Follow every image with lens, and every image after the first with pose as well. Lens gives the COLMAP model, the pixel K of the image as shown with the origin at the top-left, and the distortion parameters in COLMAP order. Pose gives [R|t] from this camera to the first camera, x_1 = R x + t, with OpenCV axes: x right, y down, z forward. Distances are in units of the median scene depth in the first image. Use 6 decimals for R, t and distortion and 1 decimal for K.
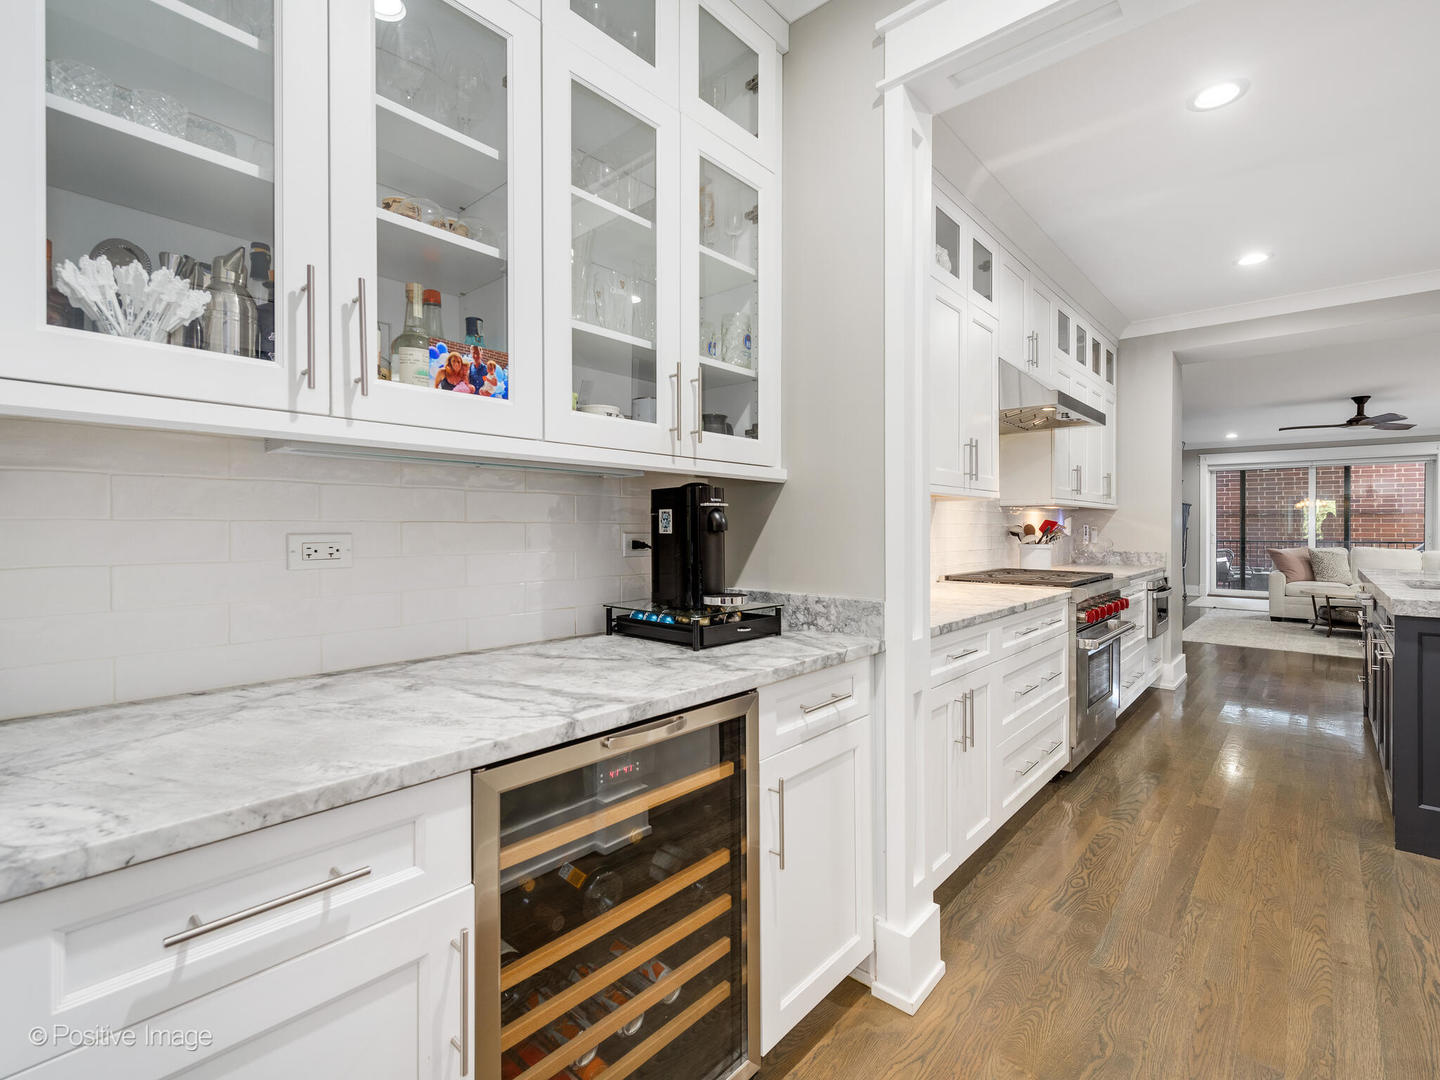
lens RADIAL K [[628.7, 0, 723.2], [0, 628.7, 531.5], [0, 0, 1]] dist [0.003601, 0.000081]
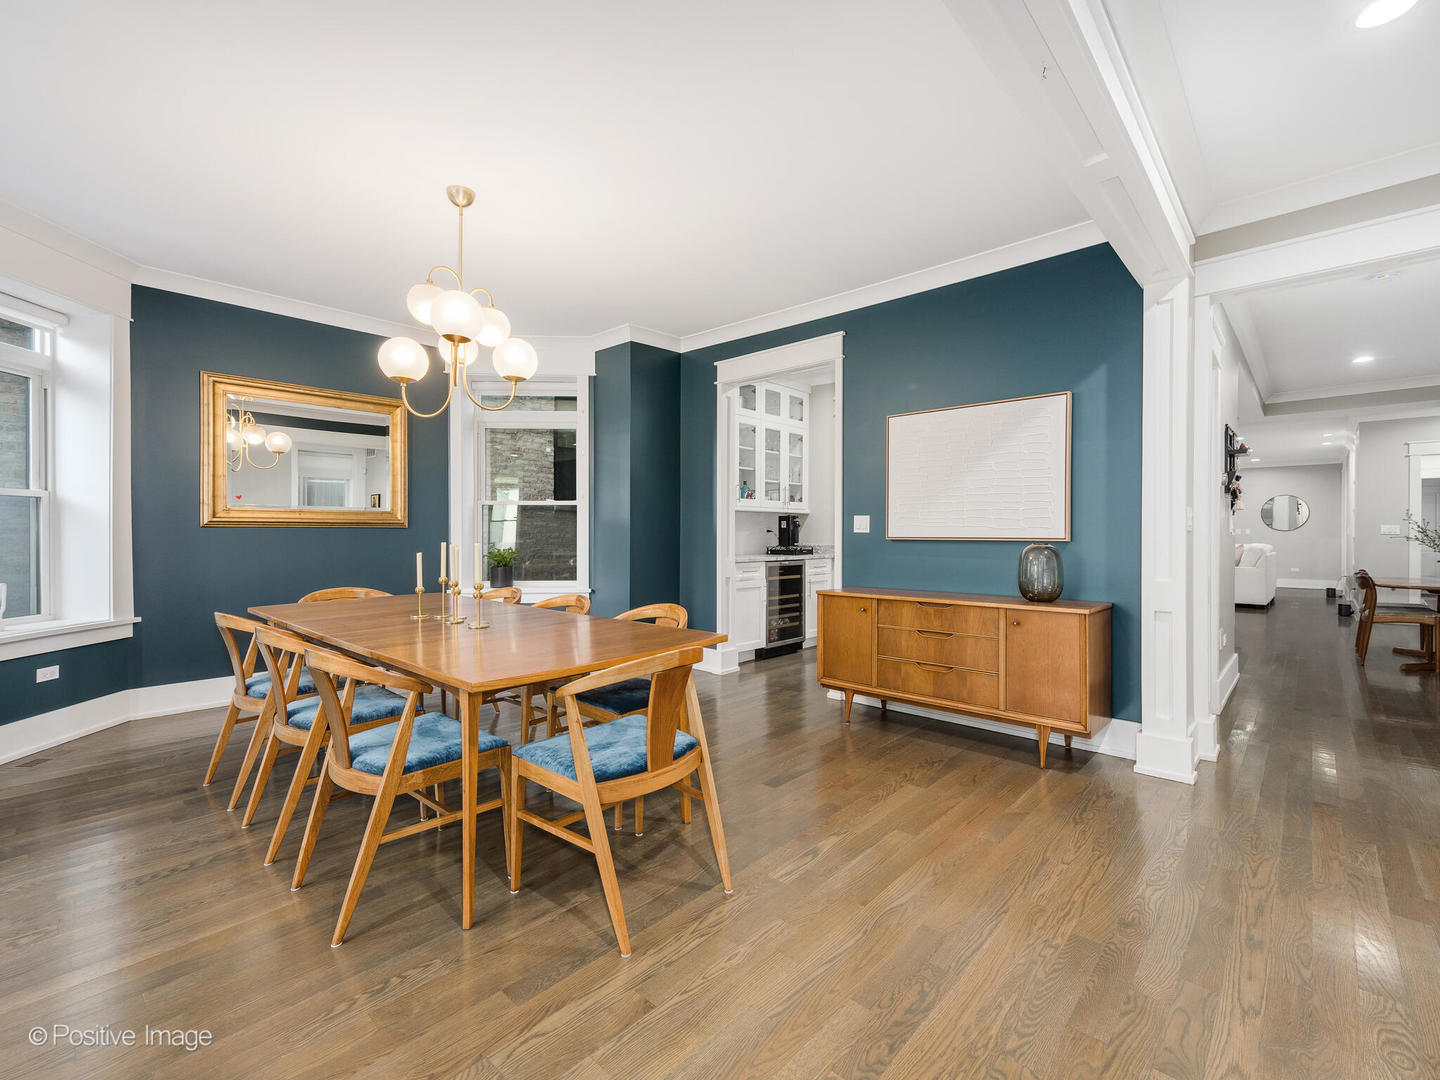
lens RADIAL K [[628.7, 0, 723.2], [0, 628.7, 531.5], [0, 0, 1]] dist [0.003601, 0.000081]
pose [[0.999816, 0.010703, 0.015905, -0.326697], [-0.010735, 0.999941, 0.001916, 0.016332], [-0.015884, -0.002087, 0.999872, -1.880199]]
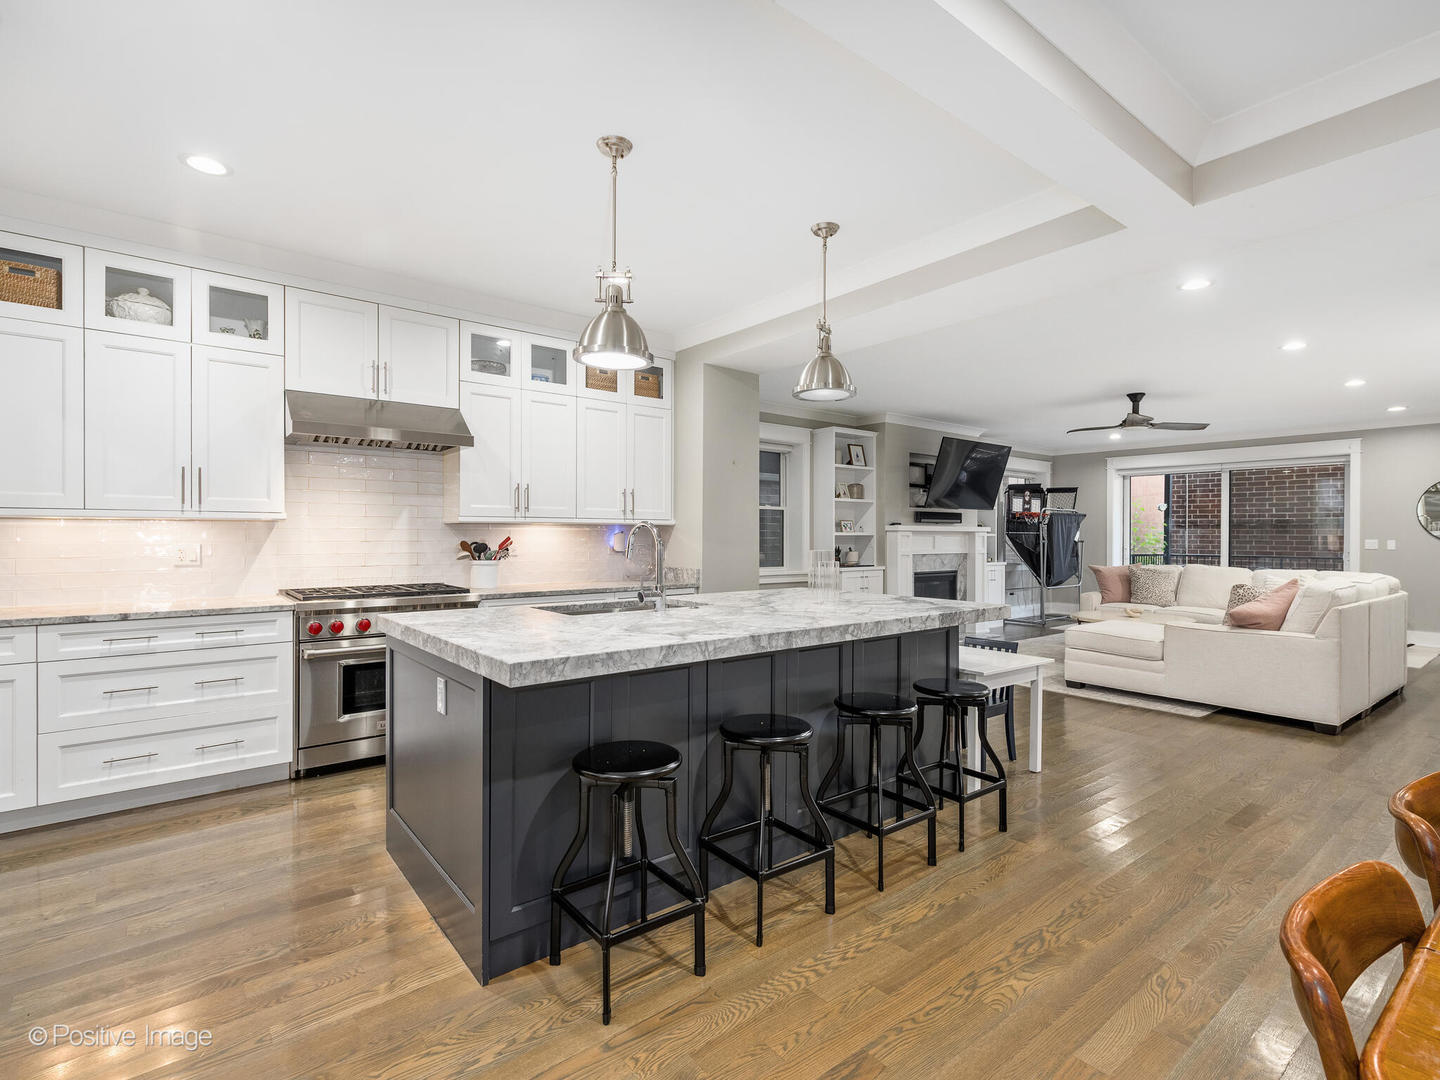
lens RADIAL K [[662.4, 0, 720.0], [0, 662.4, 540.0], [0, 0, 1]] dist [0.001023, 0.000142]
pose [[0.984570, 0.006178, -0.174883, 1.812844], [-0.005749, 0.999979, 0.002959, -0.030968], [0.174898, -0.001908, 0.984585, -0.004380]]
